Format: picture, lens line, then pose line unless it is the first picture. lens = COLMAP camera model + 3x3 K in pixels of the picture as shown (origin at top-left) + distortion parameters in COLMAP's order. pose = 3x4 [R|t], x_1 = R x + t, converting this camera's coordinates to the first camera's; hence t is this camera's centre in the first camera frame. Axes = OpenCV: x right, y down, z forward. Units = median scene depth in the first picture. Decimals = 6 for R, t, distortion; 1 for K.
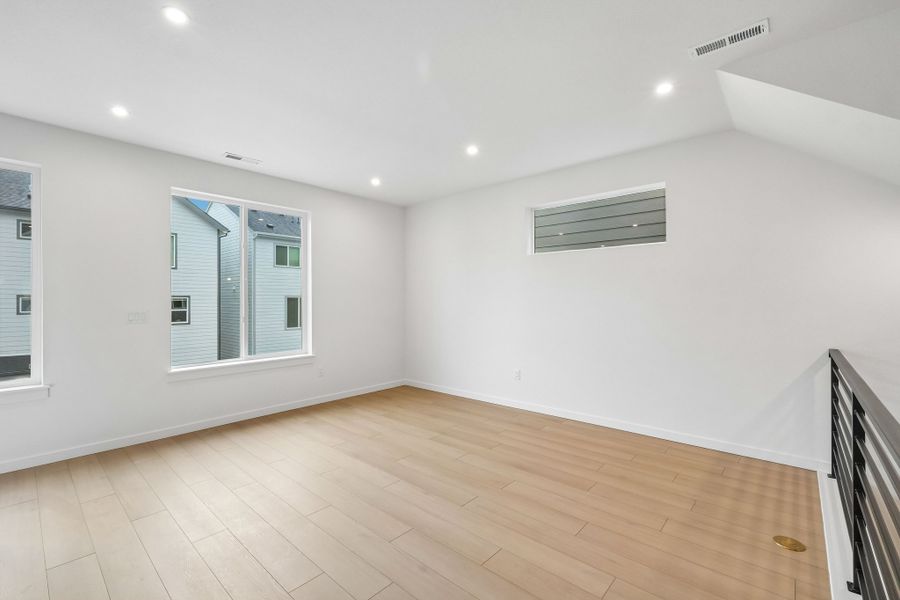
lens RADIAL K [[387.6, 0, 439.9], [0, 387.6, 298.9], [0, 0, 1]] dist [-0.002402, 0.001340]
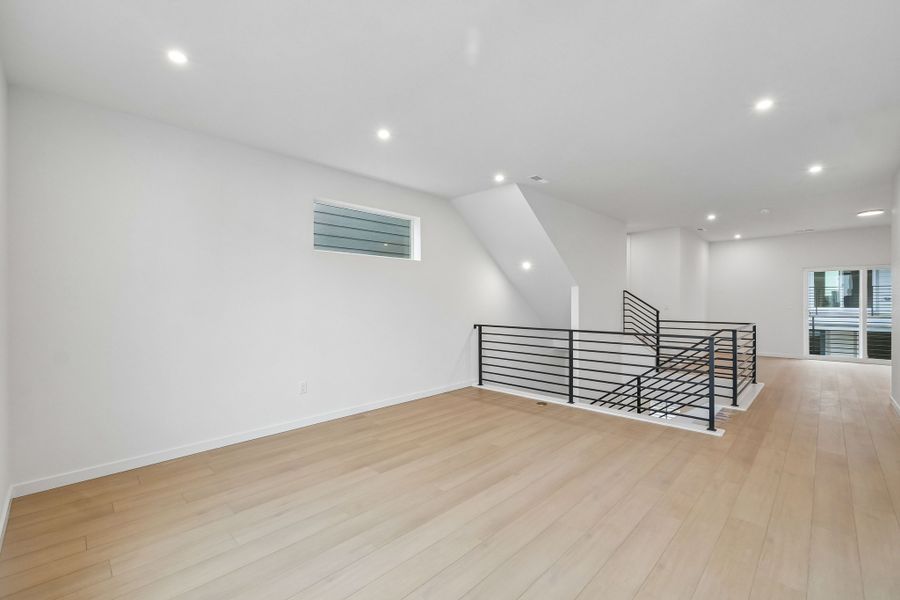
lens RADIAL K [[387.6, 0, 445.8], [0, 387.6, 301.3], [0, 0, 1]] dist [-0.002402, 0.001340]
pose [[0.046134, -0.000454, 0.998935, -0.853334], [0.001685, 0.999999, 0.000376, 0.004529], [-0.998934, 0.001666, 0.046134, 0.853169]]
